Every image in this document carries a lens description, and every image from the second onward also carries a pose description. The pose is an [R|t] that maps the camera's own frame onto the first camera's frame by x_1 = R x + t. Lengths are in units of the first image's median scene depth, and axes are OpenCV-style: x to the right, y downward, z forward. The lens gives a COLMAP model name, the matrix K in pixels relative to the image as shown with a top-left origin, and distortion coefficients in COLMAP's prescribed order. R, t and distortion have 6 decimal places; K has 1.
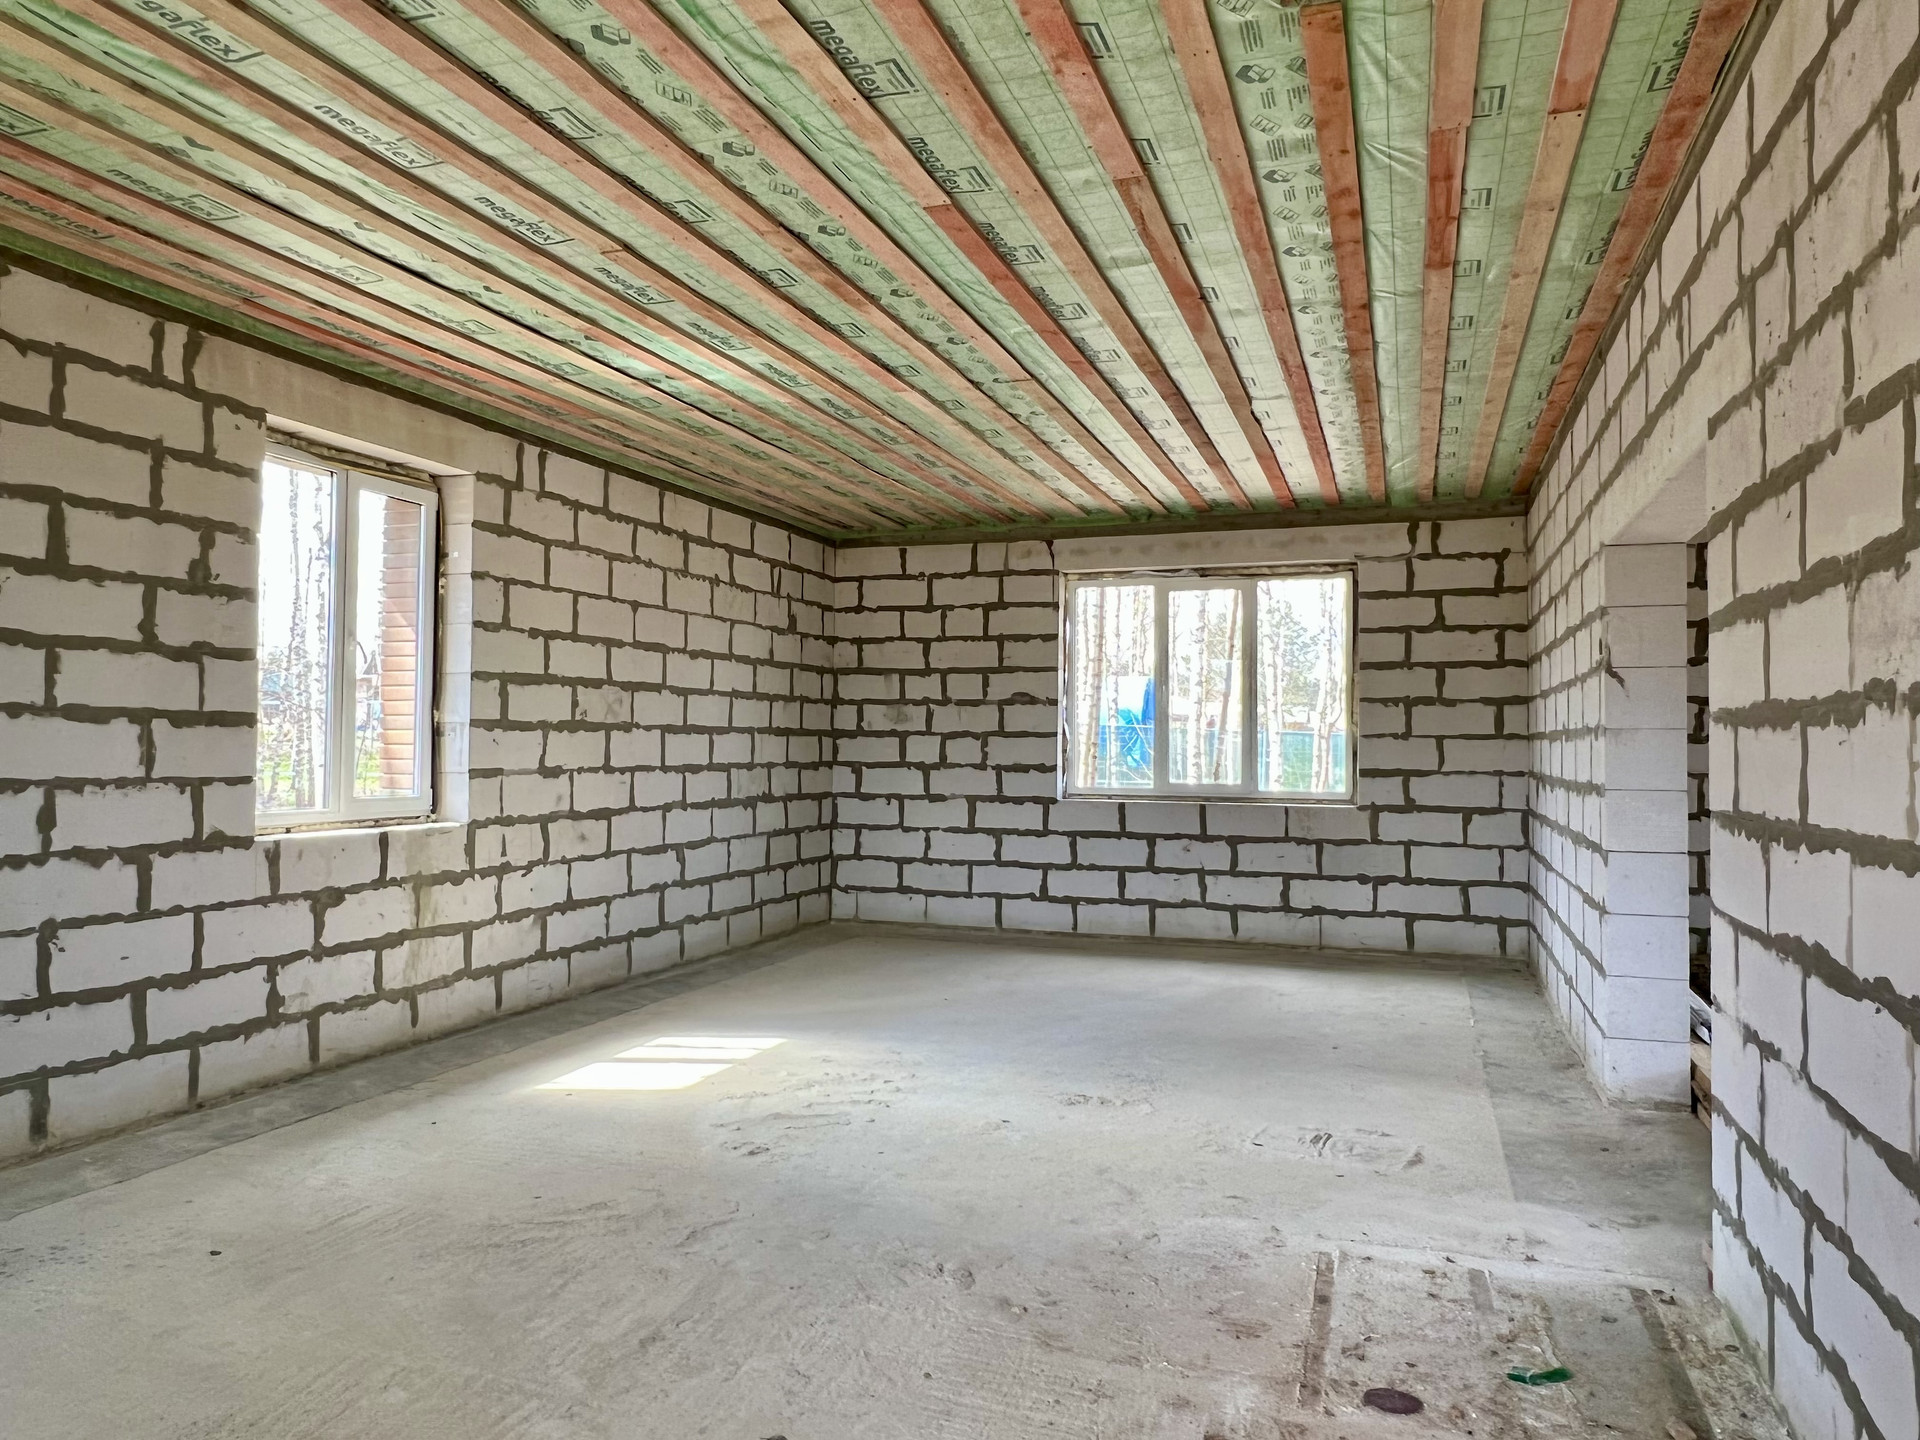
lens RADIAL K [[1292.3, 0, 972.9], [0, 1292.3, 716.4], [0, 0, 1]] dist [0.003963, -0.004968]
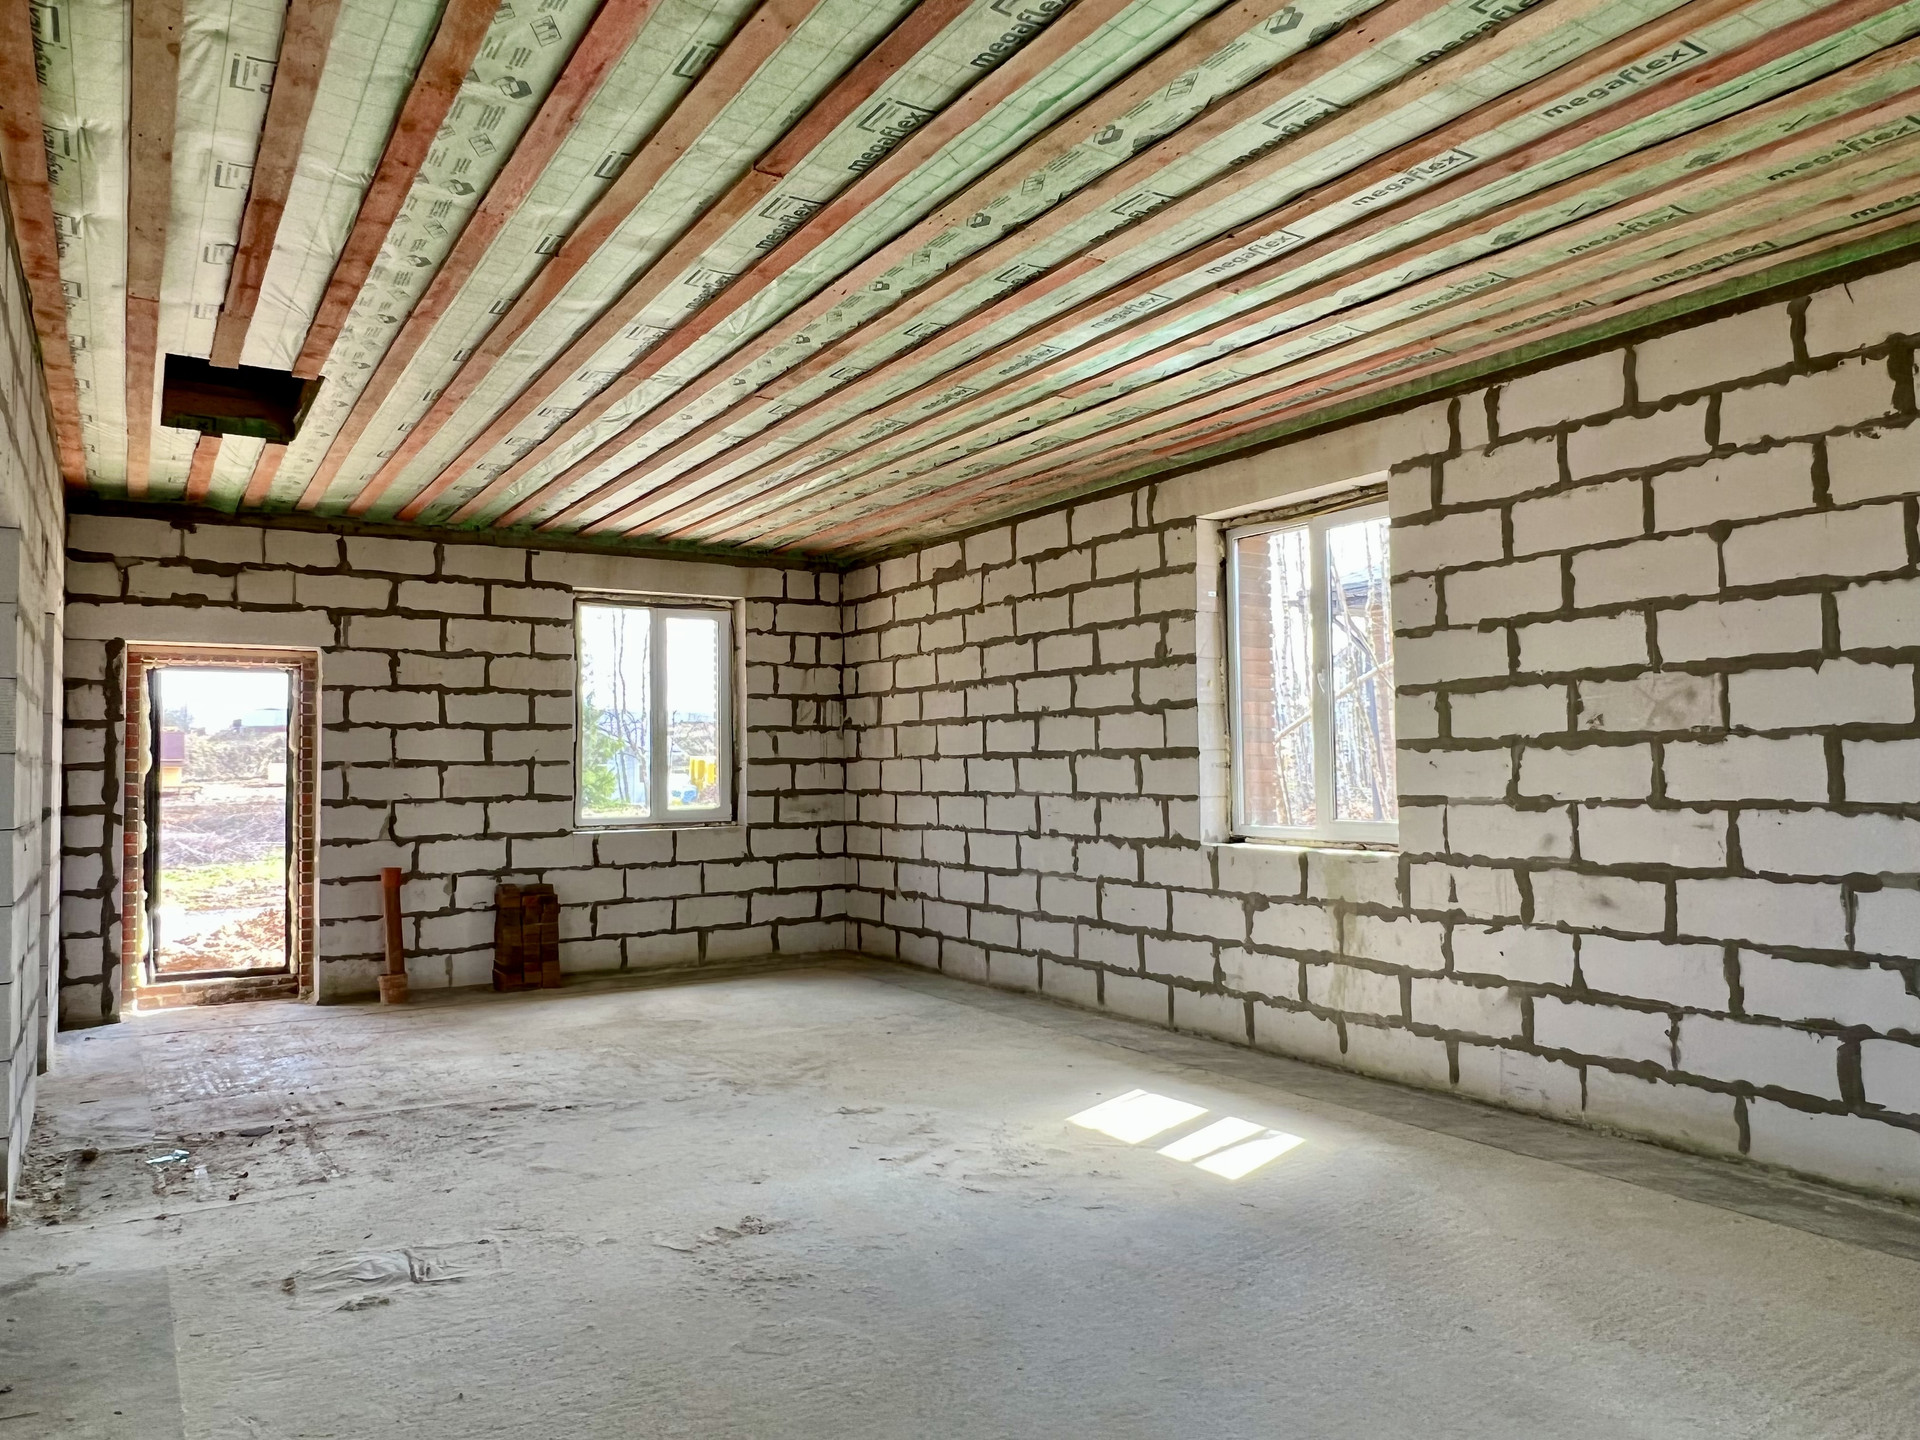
lens RADIAL K [[1349.4, 0, 943.8], [0, 1349.4, 721.2], [0, 0, 1]] dist [-0.001474, 0.001785]
pose [[-0.640789, -0.029259, -0.767159, 0.544500], [0.023809, 0.998035, -0.057951, 0.036492], [0.767348, -0.055400, -0.638833, 1.378981]]
